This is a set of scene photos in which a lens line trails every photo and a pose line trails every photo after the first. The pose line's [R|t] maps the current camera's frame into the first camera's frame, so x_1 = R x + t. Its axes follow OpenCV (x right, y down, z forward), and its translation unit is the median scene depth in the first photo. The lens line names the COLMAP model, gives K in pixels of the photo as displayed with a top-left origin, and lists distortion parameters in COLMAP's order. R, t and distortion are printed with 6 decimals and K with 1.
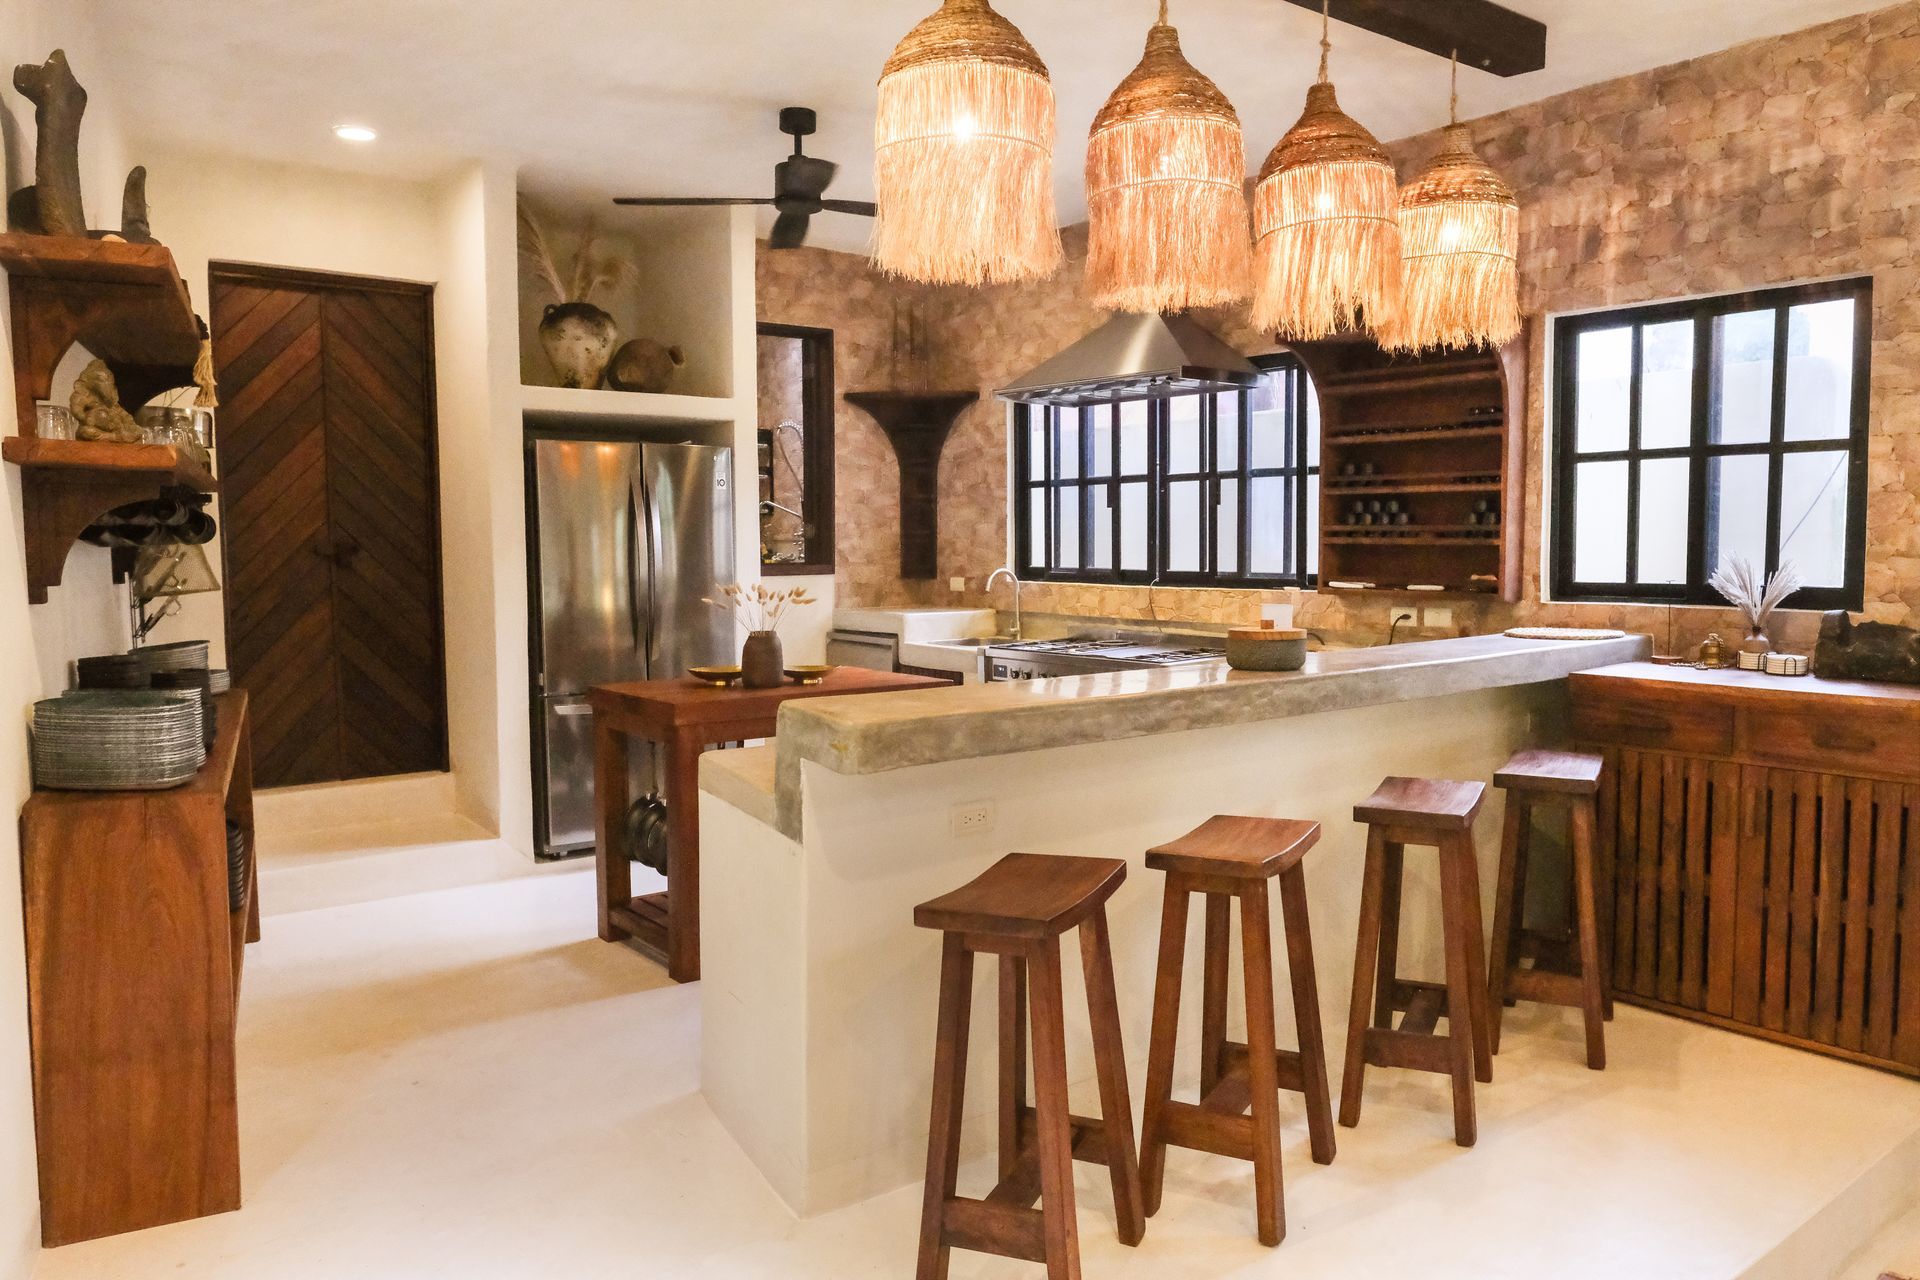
lens RADIAL K [[1368.4, 0, 982.7], [0, 1368.4, 650.2], [0, 0, 1]] dist [-0.023238, 0.013287]
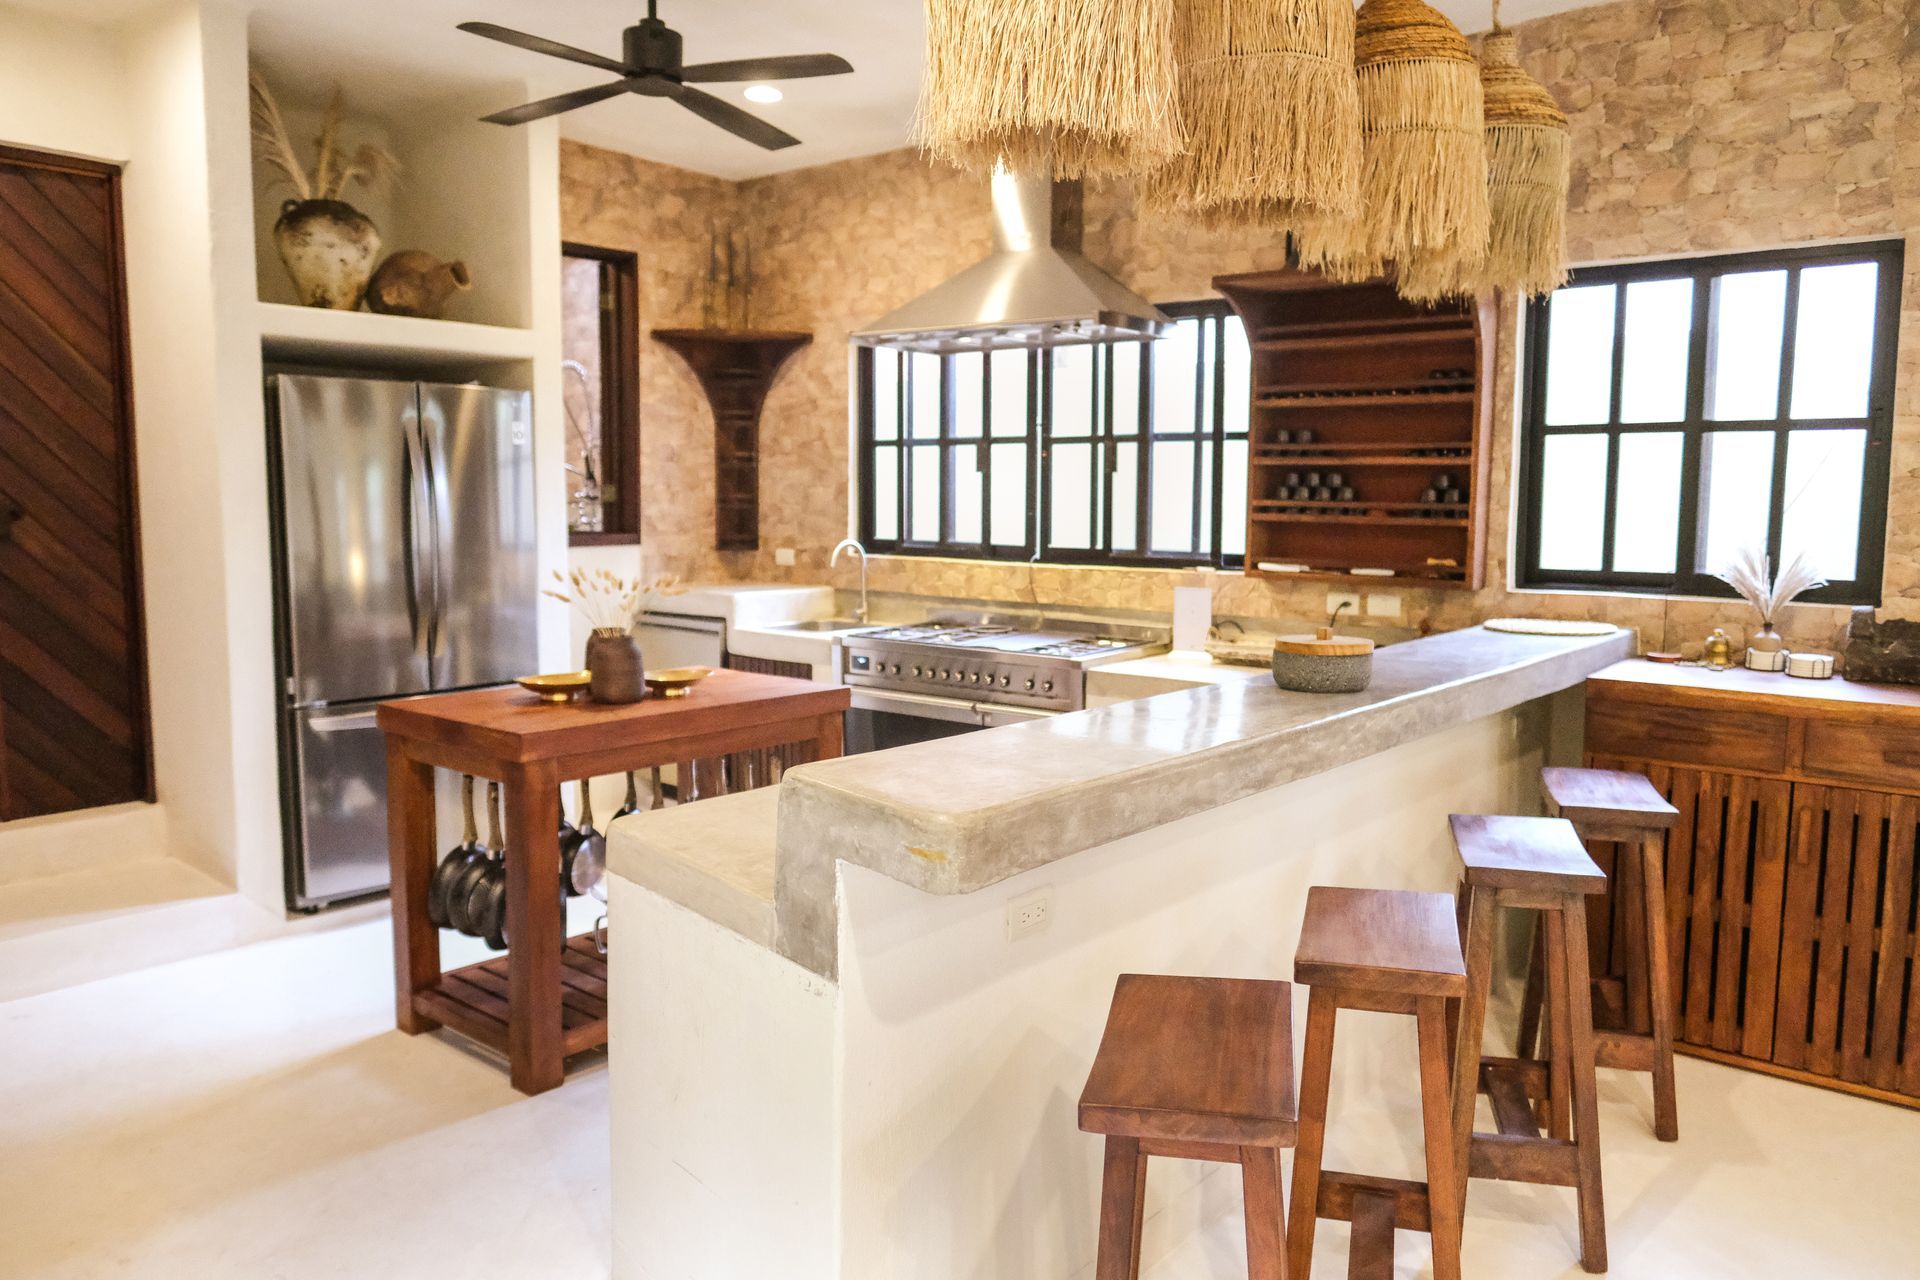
lens RADIAL K [[1368.4, 0, 989.6], [0, 1368.4, 655.0], [0, 0, 1]] dist [-0.023238, 0.013287]
pose [[0.977964, -0.011616, 0.208452, -0.110265], [0.003833, 0.999282, 0.037703, -0.027154], [-0.208740, -0.036073, 0.977306, 0.184905]]
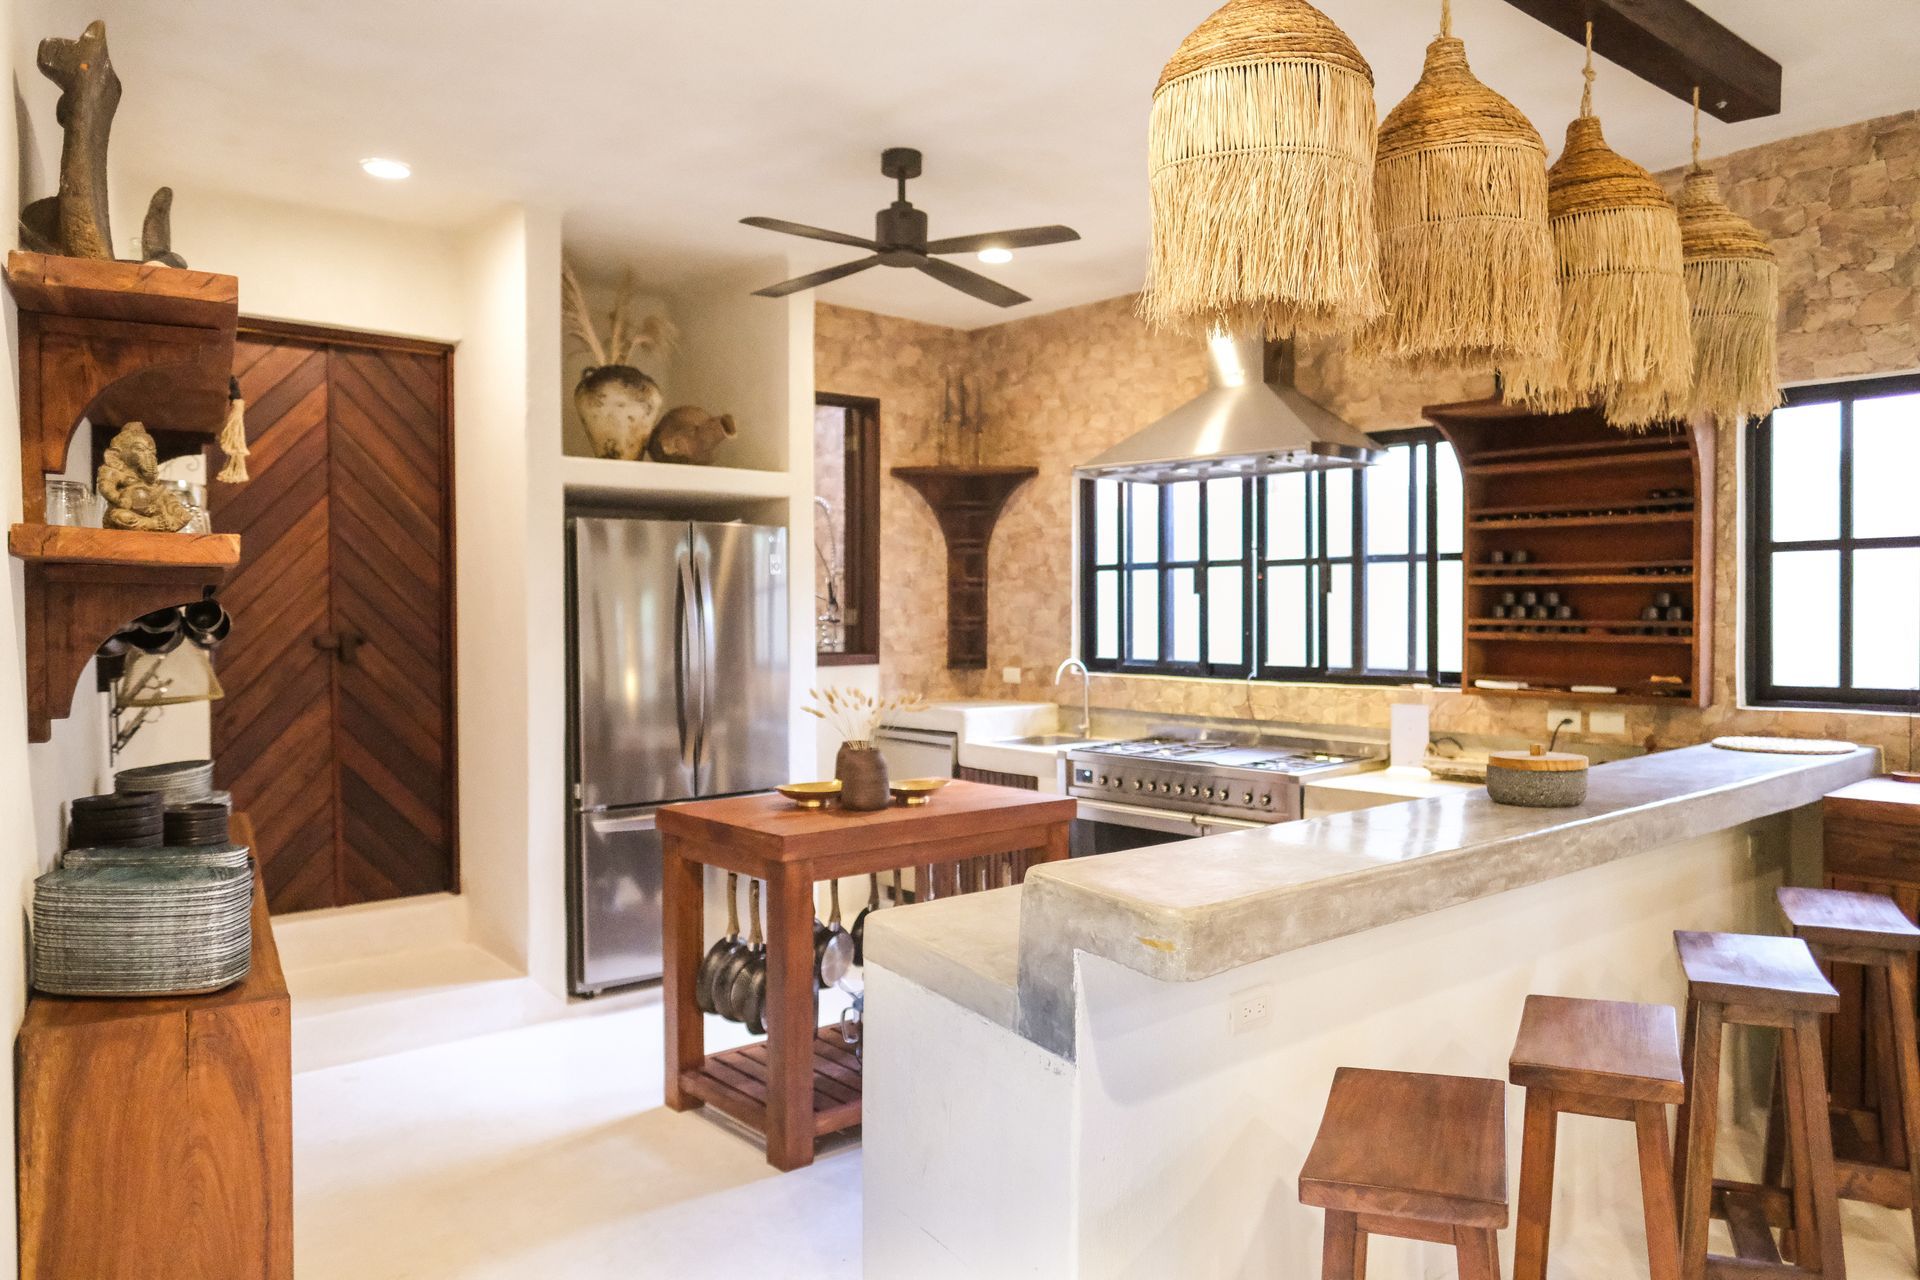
lens RADIAL K [[1368.4, 0, 979.0], [0, 1368.4, 644.5], [0, 0, 1]] dist [-0.023238, 0.013287]
pose [[0.998898, 0.001256, 0.046926, -0.124427], [0.001361, 0.998448, -0.055680, -0.026806], [-0.046924, 0.055683, 0.997345, 0.130749]]
